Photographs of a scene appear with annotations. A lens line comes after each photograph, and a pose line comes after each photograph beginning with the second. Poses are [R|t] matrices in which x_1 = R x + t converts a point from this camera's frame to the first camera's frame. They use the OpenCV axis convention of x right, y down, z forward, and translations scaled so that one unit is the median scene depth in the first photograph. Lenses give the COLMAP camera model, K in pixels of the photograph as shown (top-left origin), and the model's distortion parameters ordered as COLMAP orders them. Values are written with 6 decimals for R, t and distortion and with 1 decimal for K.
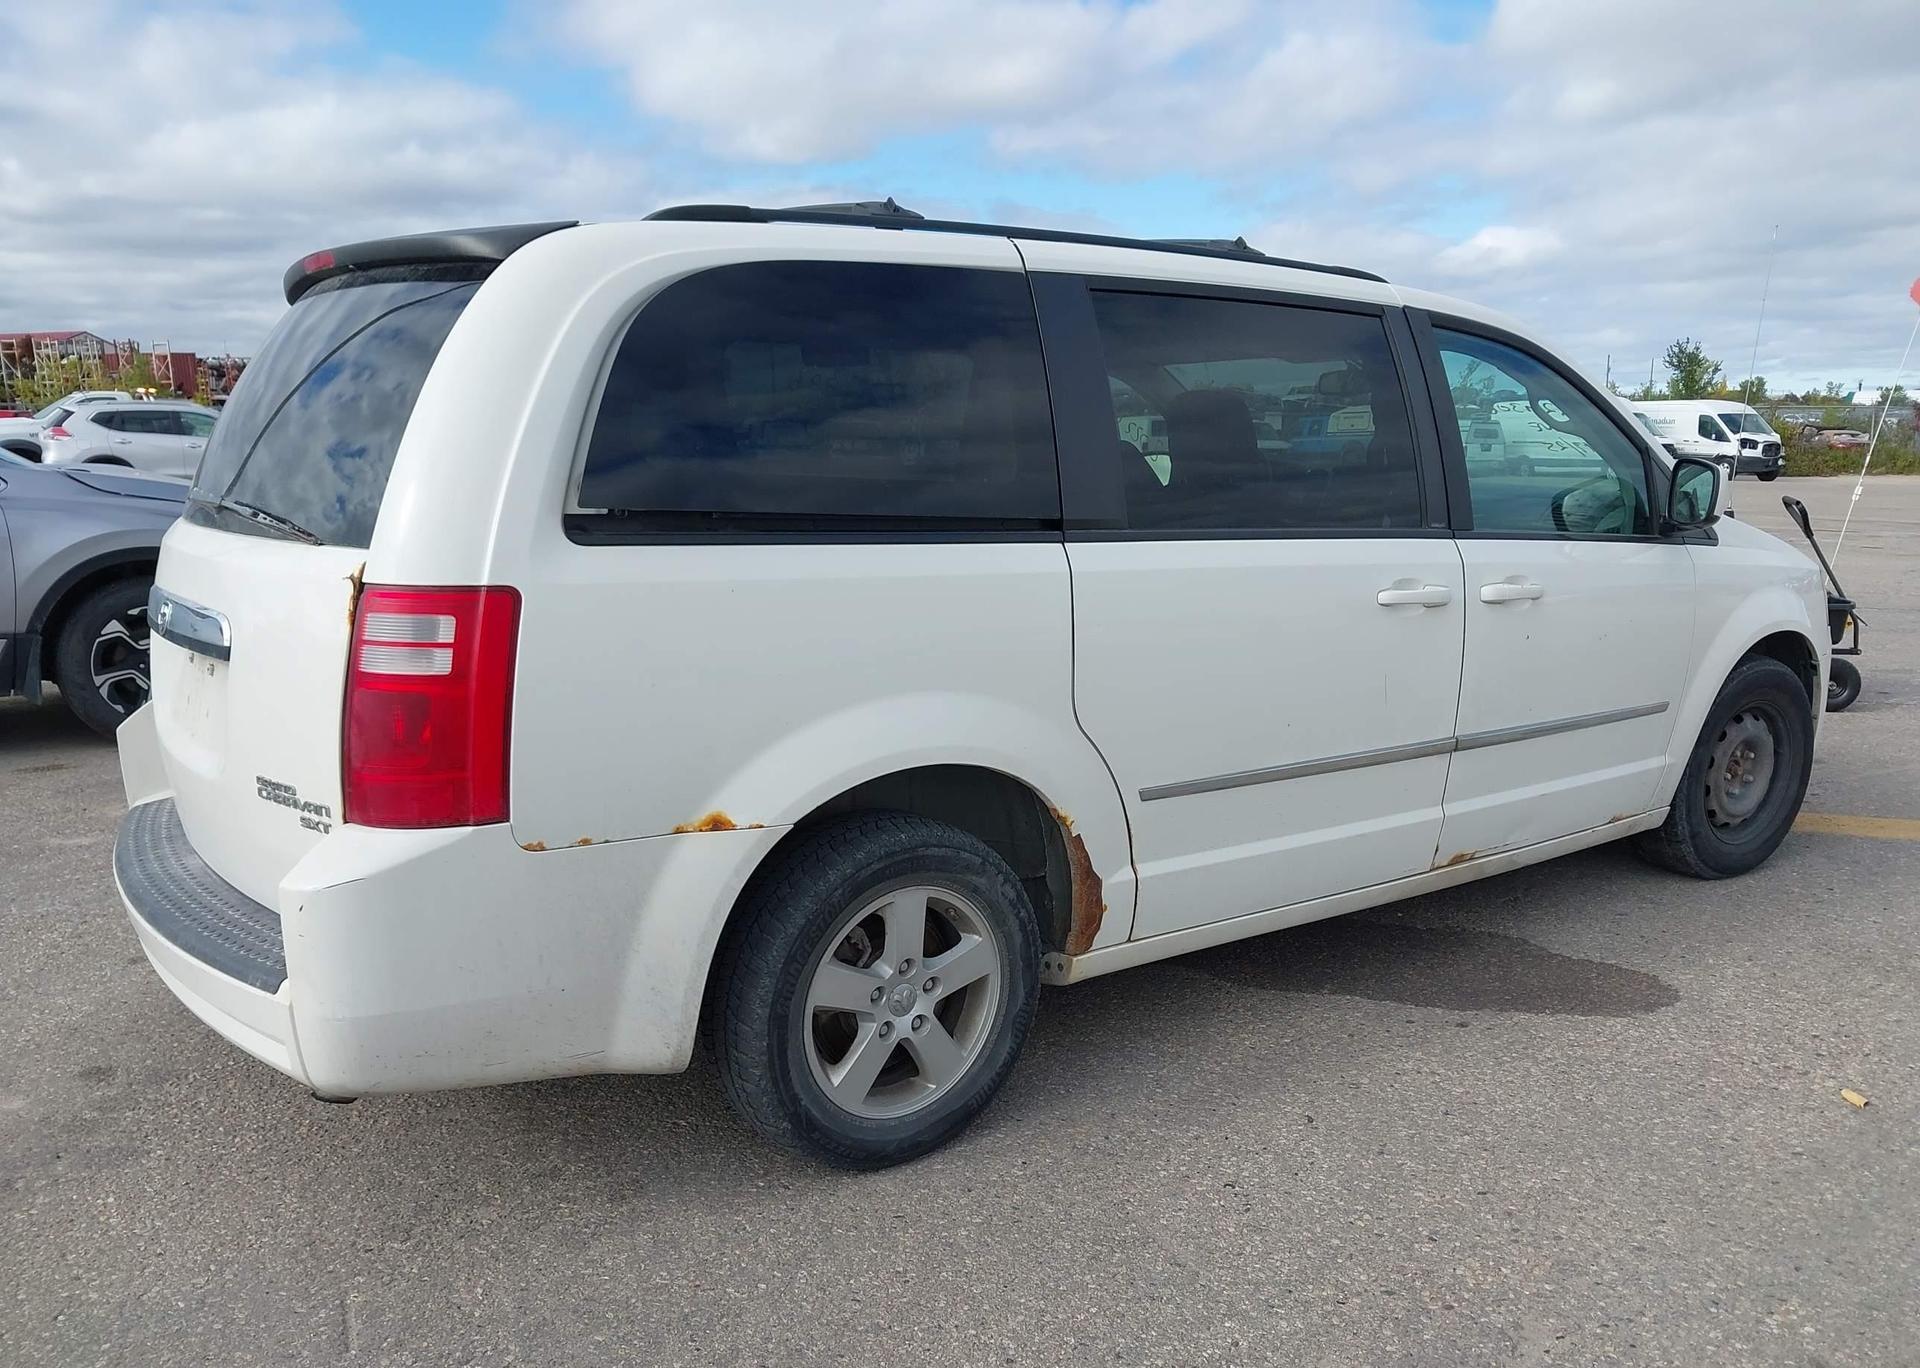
lens RADIAL K [[1569.1, 0, 966.6], [0, 1569.1, 741.1], [0, 0, 1]] dist [0.037591, -0.054799]
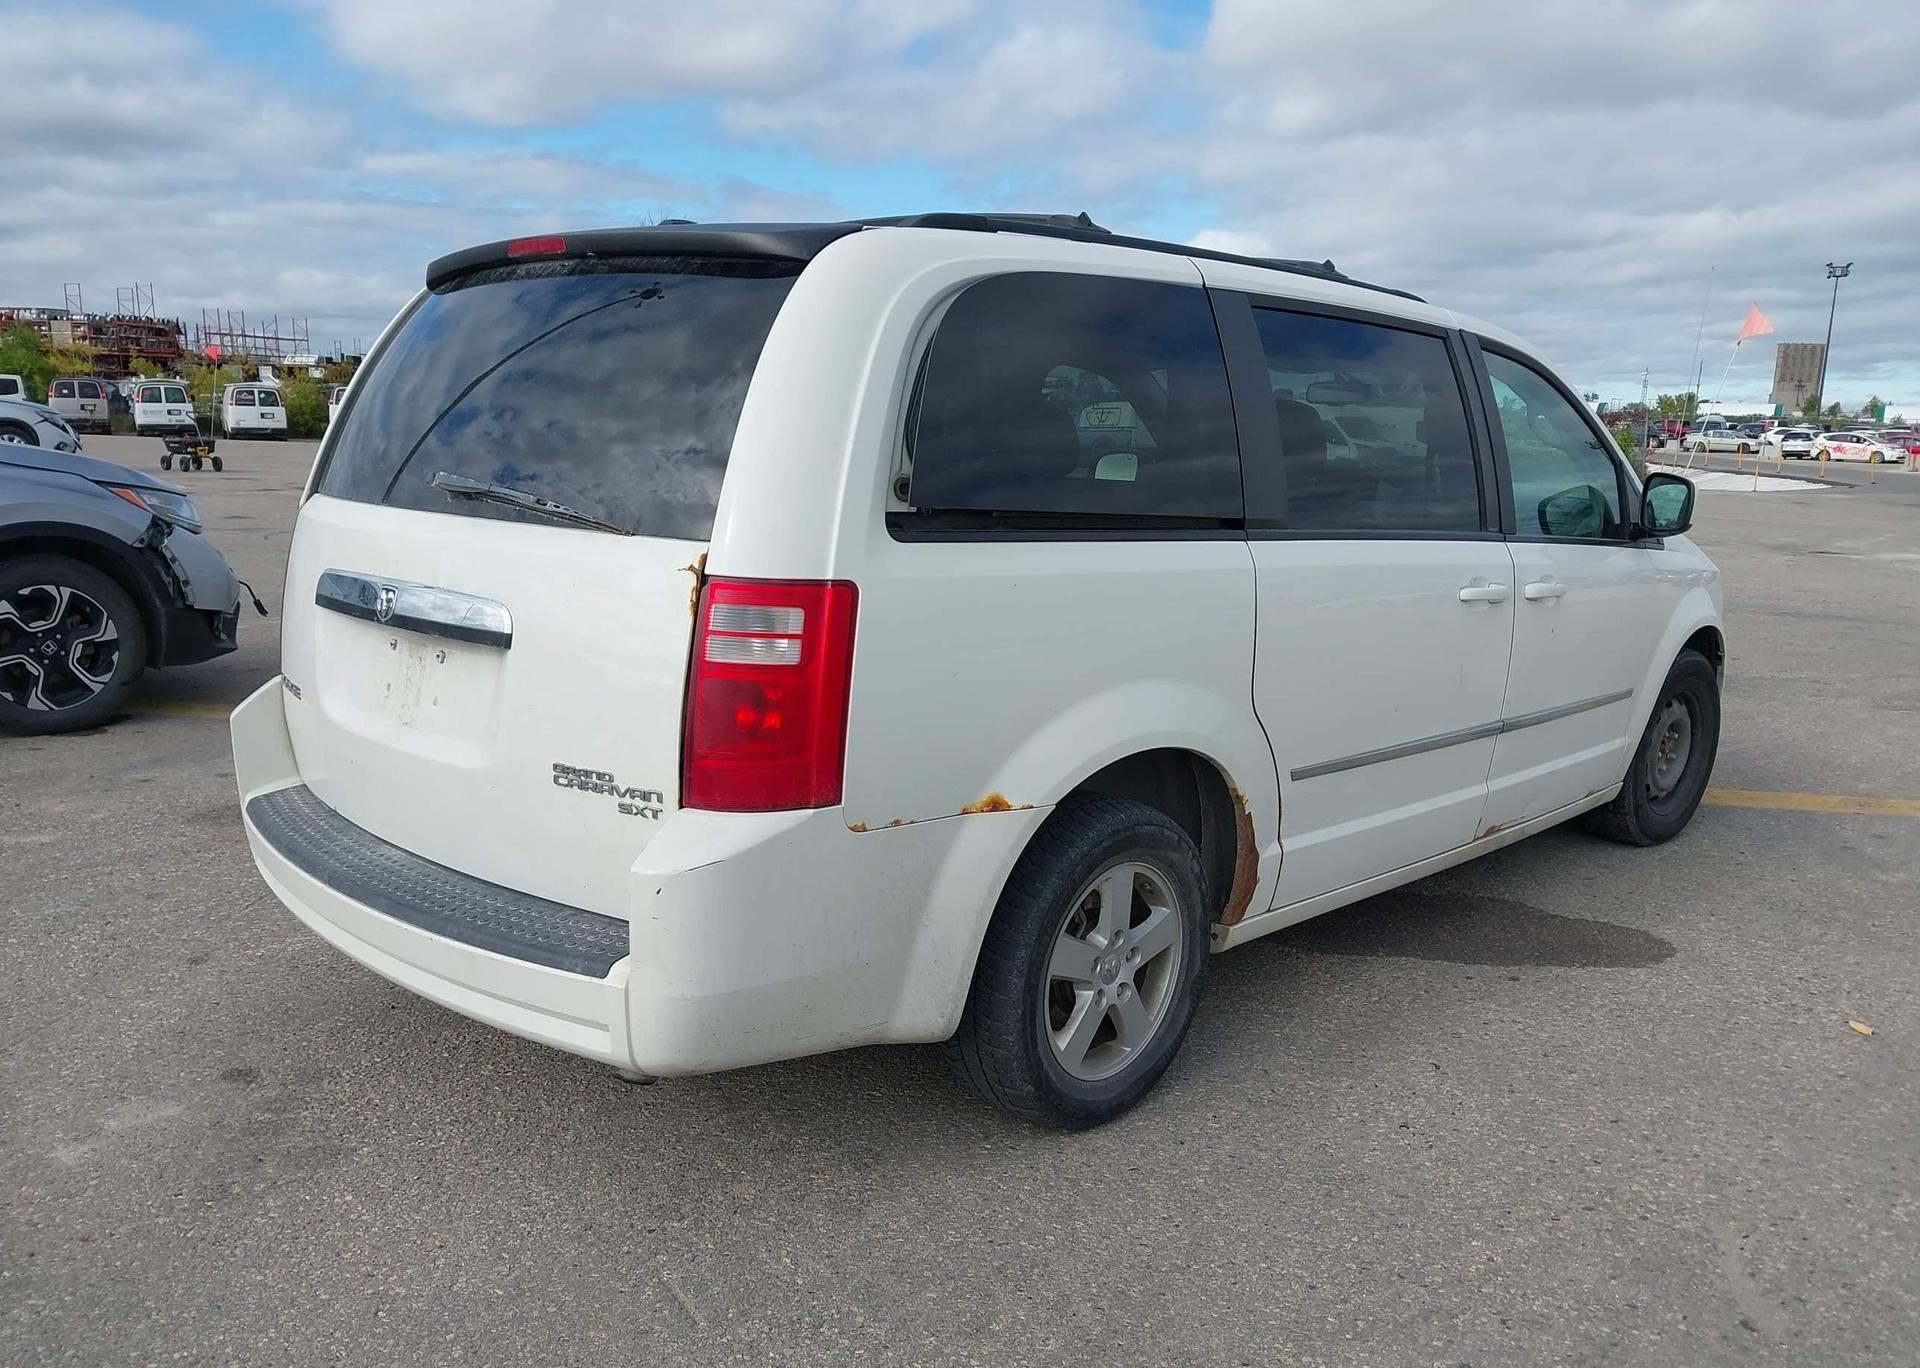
lens RADIAL K [[1575.2, 0, 971.1], [0, 1575.2, 748.5], [0, 0, 1]] dist [0.040524, -0.048959]
pose [[0.983011, -0.007166, 0.183404, -0.332529], [0.004730, 0.999895, 0.013717, -0.000054], [-0.183483, -0.012616, 0.982942, -0.034011]]
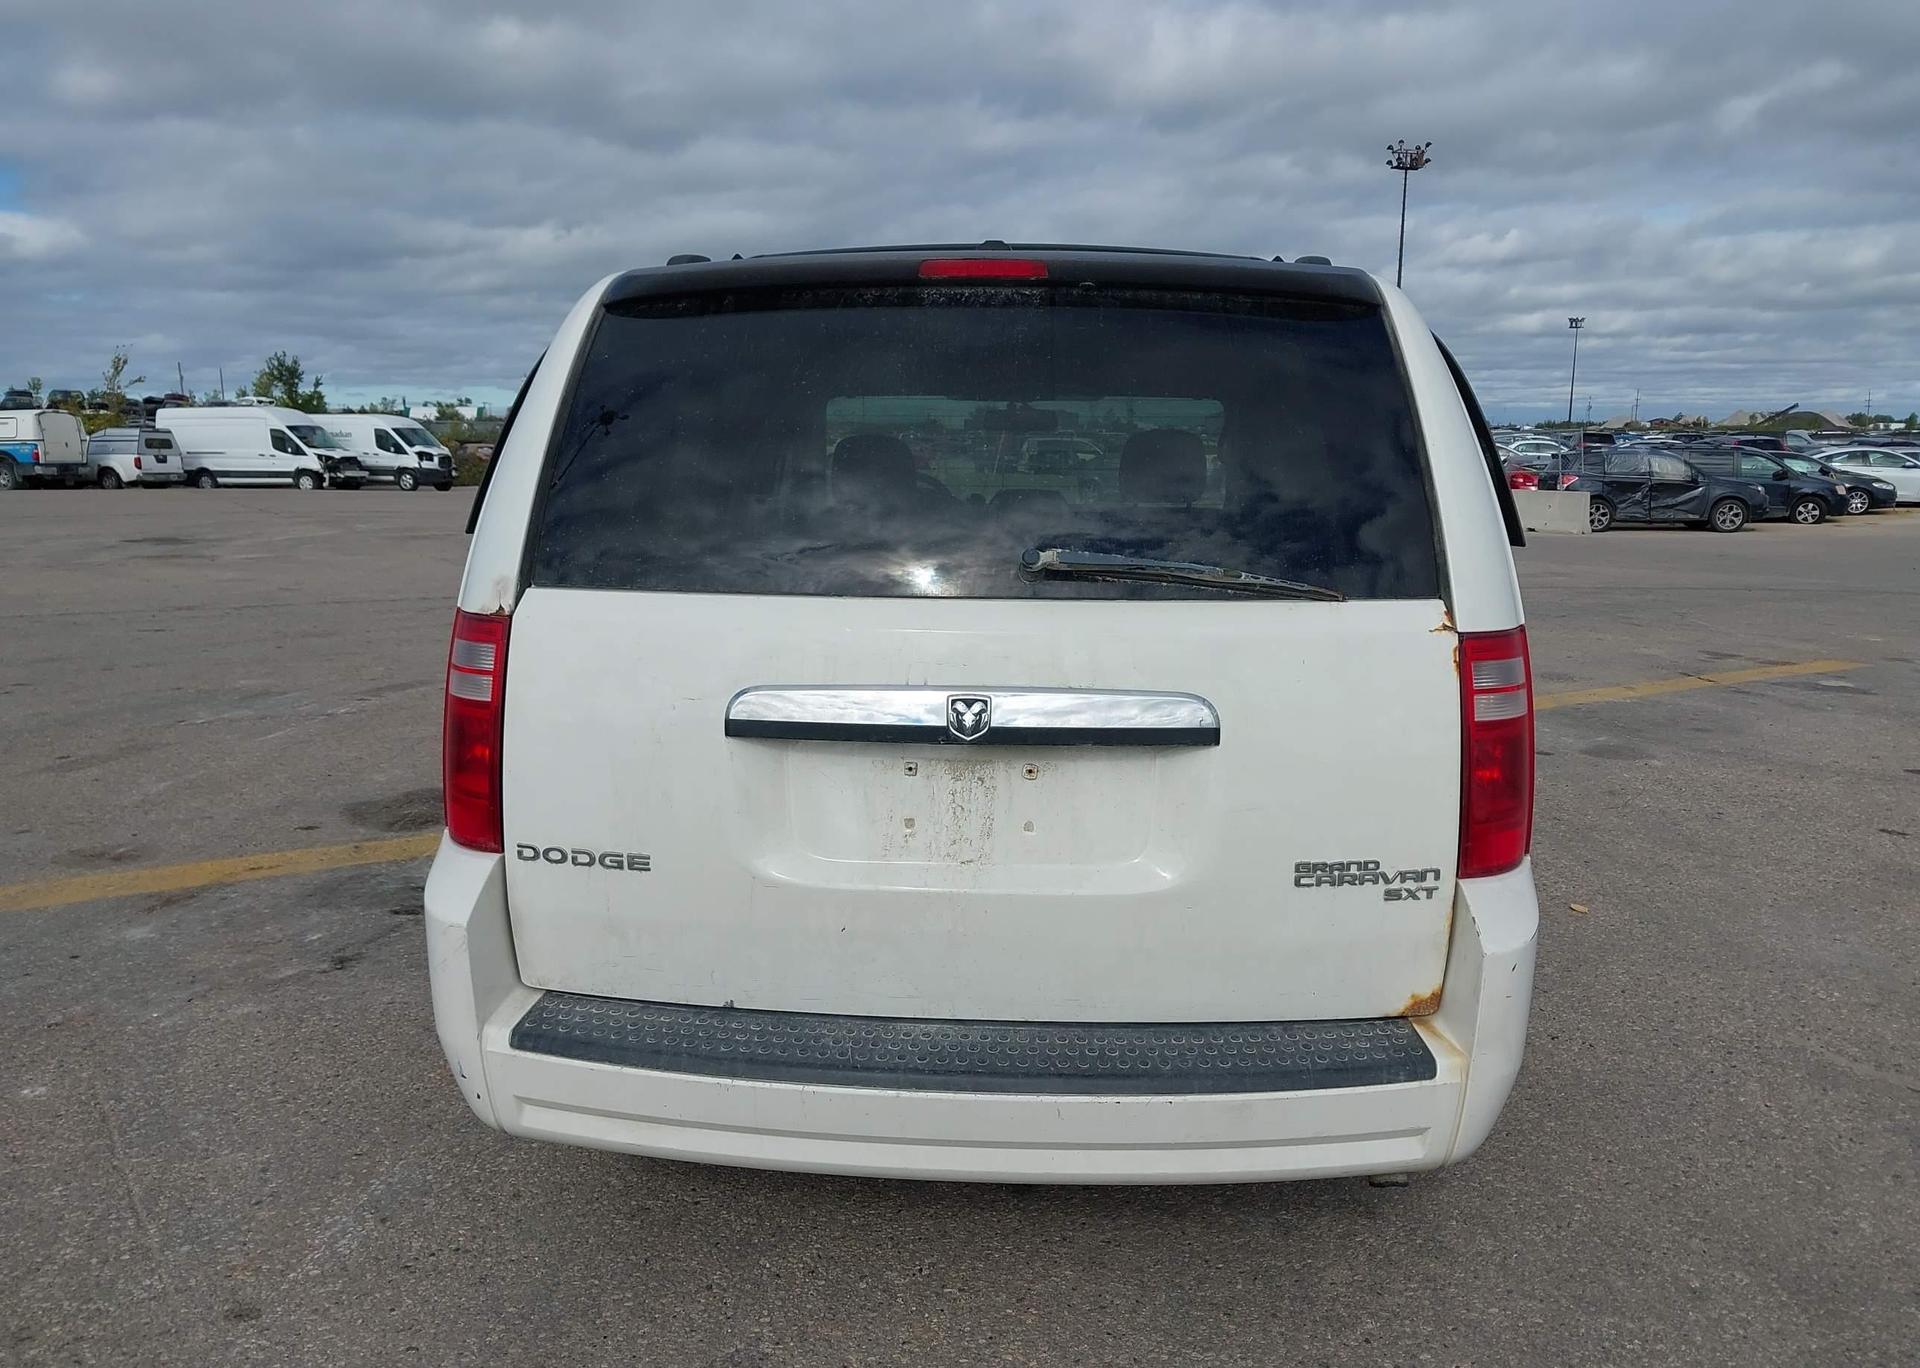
lens RADIAL K [[1577.4, 0, 962.2], [0, 1577.4, 755.2], [0, 0, 1]] dist [0.010790, -0.002328]
pose [[0.632997, -0.143841, 0.760674, -1.103825], [0.141745, 0.987511, 0.068782, -0.112837], [-0.761067, 0.064283, 0.645480, 0.502466]]
